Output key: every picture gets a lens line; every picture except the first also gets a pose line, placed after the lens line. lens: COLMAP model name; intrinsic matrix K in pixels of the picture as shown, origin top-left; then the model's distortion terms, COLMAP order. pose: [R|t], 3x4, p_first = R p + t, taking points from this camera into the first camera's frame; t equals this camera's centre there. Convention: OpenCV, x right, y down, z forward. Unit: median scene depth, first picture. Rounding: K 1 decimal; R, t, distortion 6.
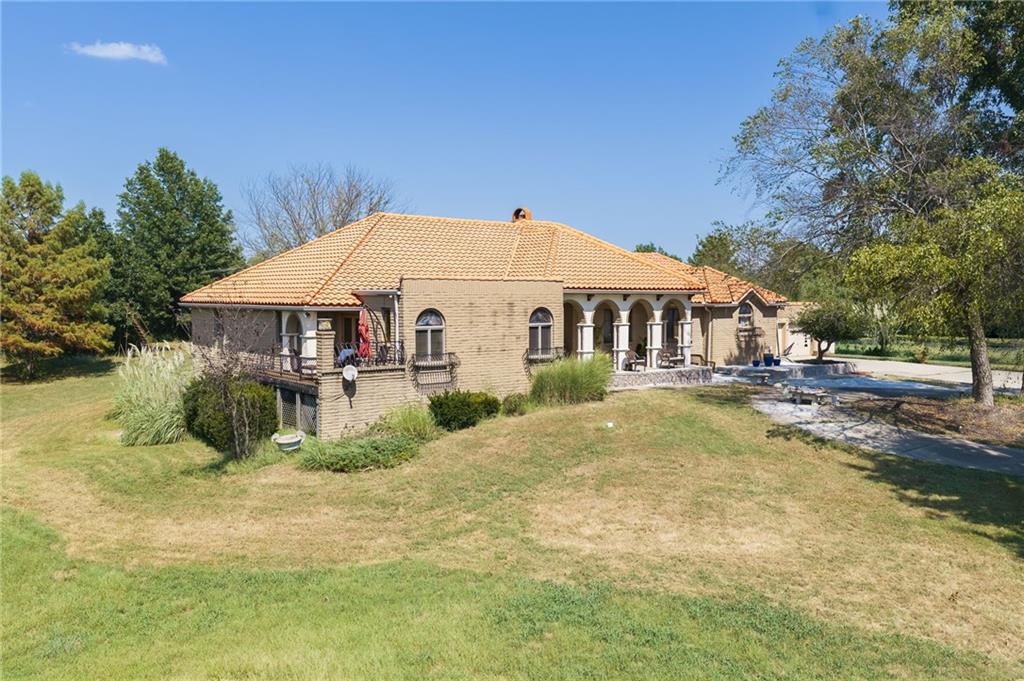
lens RADIAL K [[841.8, 0, 514.0], [0, 841.8, 341.5], [0, 0, 1]] dist [0.074896, -0.084449]
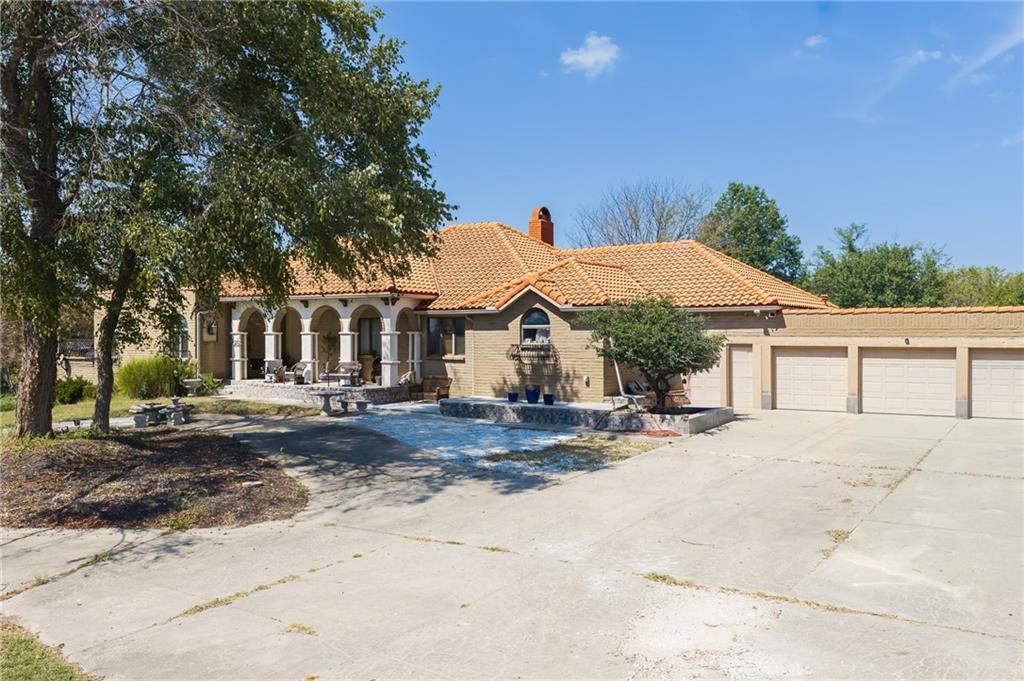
lens RADIAL K [[841.8, 0, 514.0], [0, 841.8, 341.5], [0, 0, 1]] dist [0.074896, -0.084449]
pose [[0.350304, 0.022587, -0.936364, 0.911352], [-0.042662, 0.999056, 0.008139, -0.024227], [0.935664, 0.037096, 0.350937, 0.761331]]
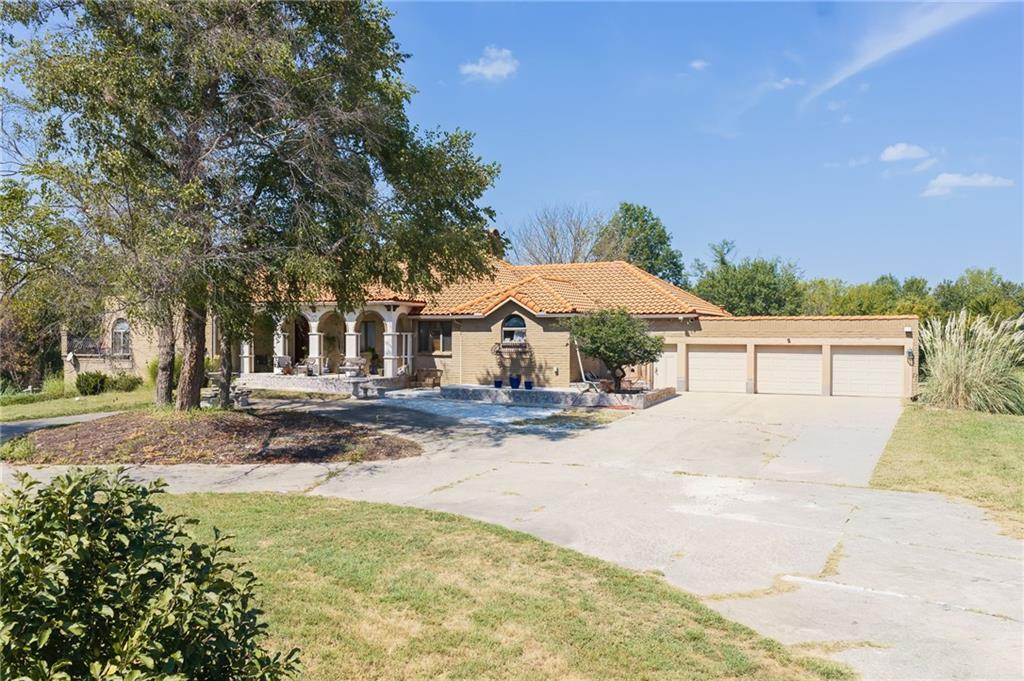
lens RADIAL K [[841.8, 0, 514.0], [0, 841.8, 341.5], [0, 0, 1]] dist [0.074896, -0.084449]
pose [[0.487957, 0.021114, -0.872612, 1.038002], [-0.044557, 0.999007, -0.000743, -0.017820], [0.871730, 0.039243, 0.488413, 0.592044]]
